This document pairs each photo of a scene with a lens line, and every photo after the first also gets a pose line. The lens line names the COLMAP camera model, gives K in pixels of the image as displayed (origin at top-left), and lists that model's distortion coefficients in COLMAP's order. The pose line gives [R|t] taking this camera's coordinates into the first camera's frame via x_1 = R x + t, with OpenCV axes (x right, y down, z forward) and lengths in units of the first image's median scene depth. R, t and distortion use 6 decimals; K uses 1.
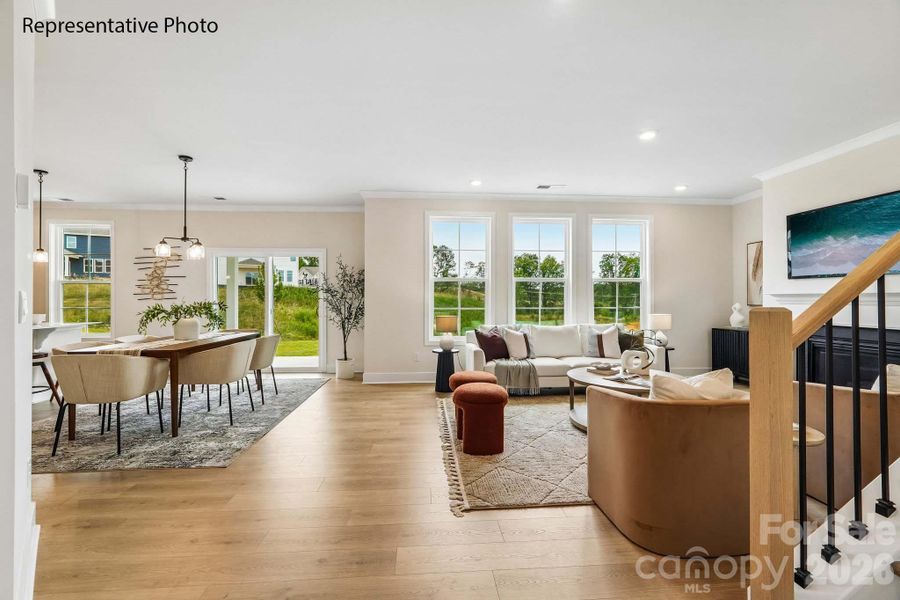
lens RADIAL K [[378.8, 0, 450.1], [0, 378.8, 298.0], [0, 0, 1]] dist [-0.018001, 0.006898]
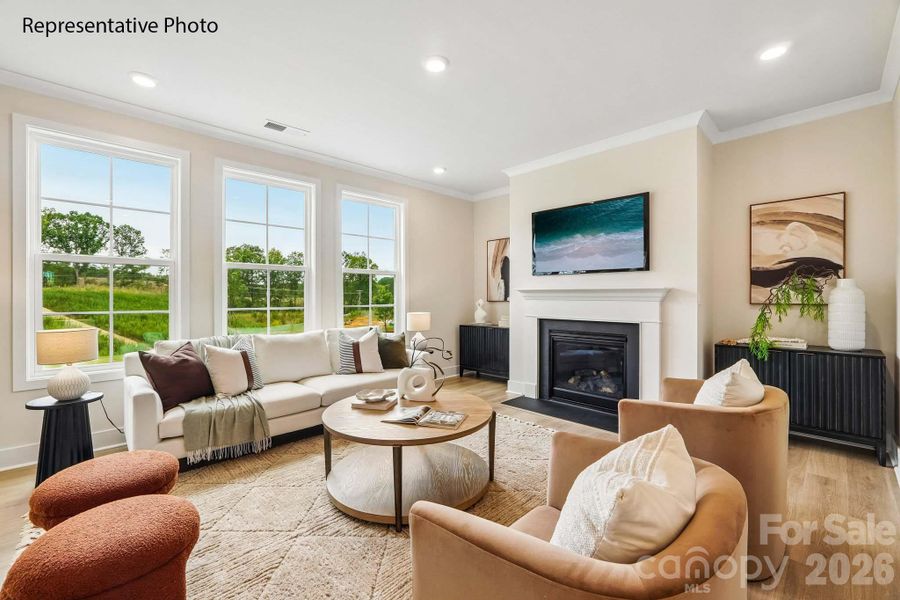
lens RADIAL K [[378.8, 0, 450.1], [0, 378.8, 298.0], [0, 0, 1]] dist [-0.018001, 0.006898]
pose [[0.769313, -0.005612, 0.638847, 0.063158], [-0.000354, 0.999958, 0.009211, 0.001451], [-0.638872, -0.007312, 0.769278, 0.307190]]
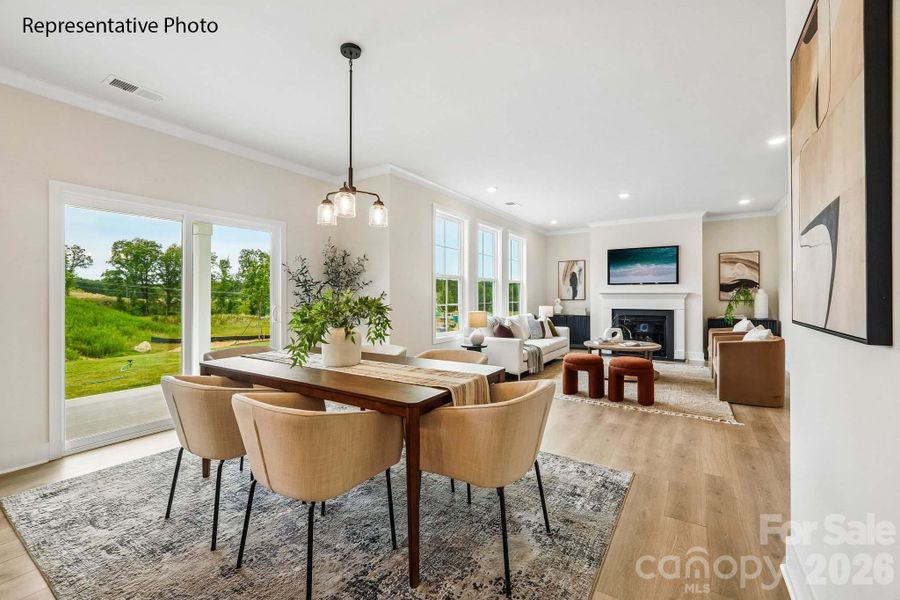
lens RADIAL K [[378.8, 0, 450.1], [0, 378.8, 298.0], [0, 0, 1]] dist [-0.018001, 0.006898]
pose [[0.606257, -0.002790, 0.795264, -0.885411], [-0.002219, 0.999984, 0.005200, 0.004983], [-0.795266, -0.004917, 0.606241, 0.435038]]
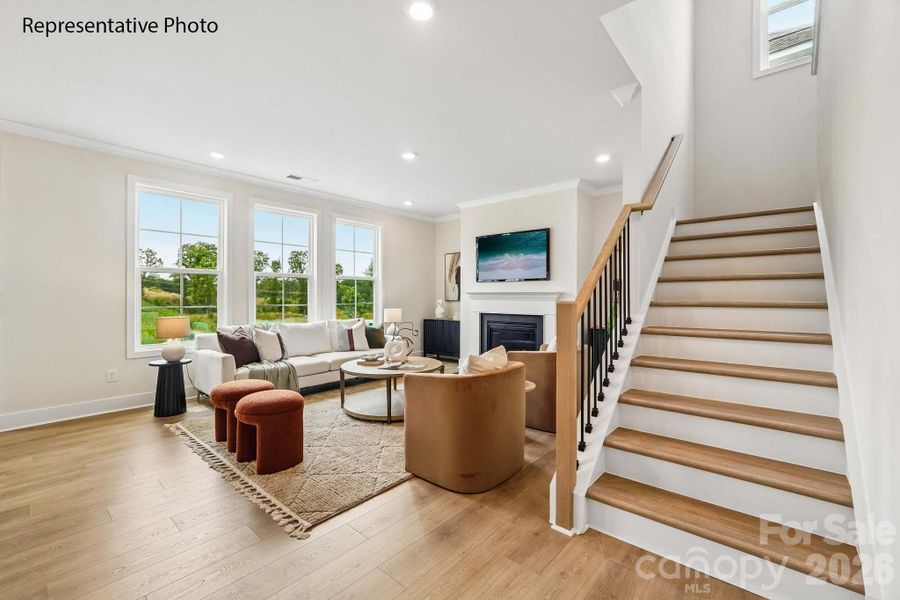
lens RADIAL K [[378.8, 0, 450.1], [0, 378.8, 298.0], [0, 0, 1]] dist [-0.018001, 0.006898]
pose [[0.706609, -0.001491, 0.707602, -0.153617], [-0.004738, 0.999965, 0.006838, 0.000591], [-0.707588, -0.008184, 0.706578, 0.055055]]
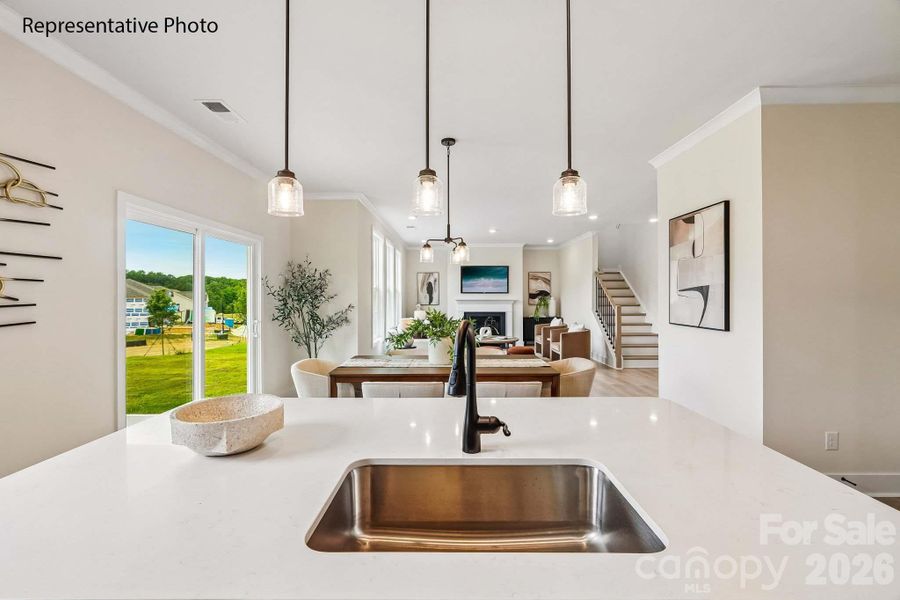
lens RADIAL K [[378.8, 0, 450.1], [0, 378.8, 298.0], [0, 0, 1]] dist [-0.018001, 0.006898]
pose [[0.079125, -0.004507, 0.996855, -1.261288], [-0.001823, 0.999987, 0.004666, -0.027936], [-0.996863, -0.002187, 0.079116, 0.768740]]
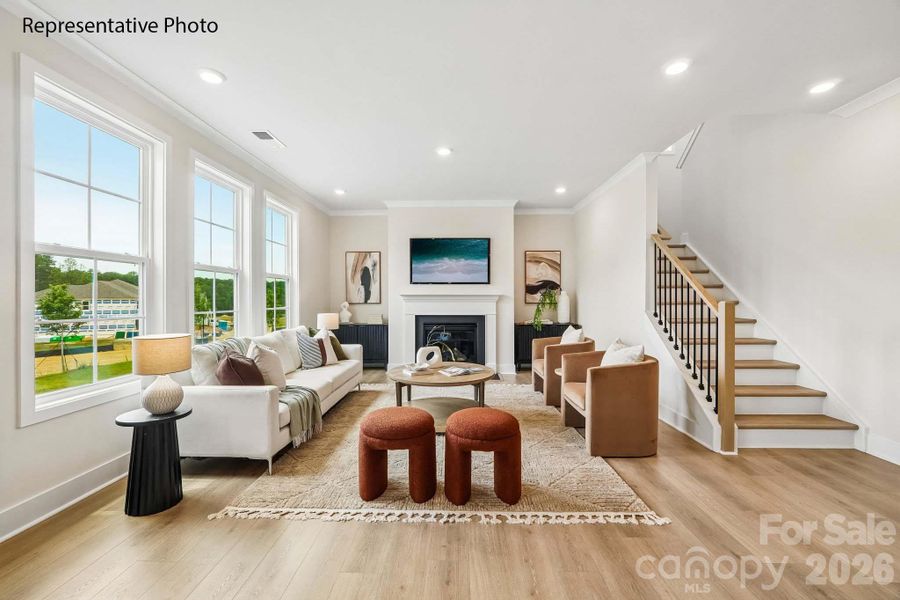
lens RADIAL K [[378.8, 0, 450.1], [0, 378.8, 298.0], [0, 0, 1]] dist [-0.018001, 0.006898]
pose [[0.098226, 0.001185, 0.995163, -0.421564], [-0.001893, 0.999998, -0.001004, 0.002521], [-0.995162, -0.001786, 0.098228, 0.623508]]
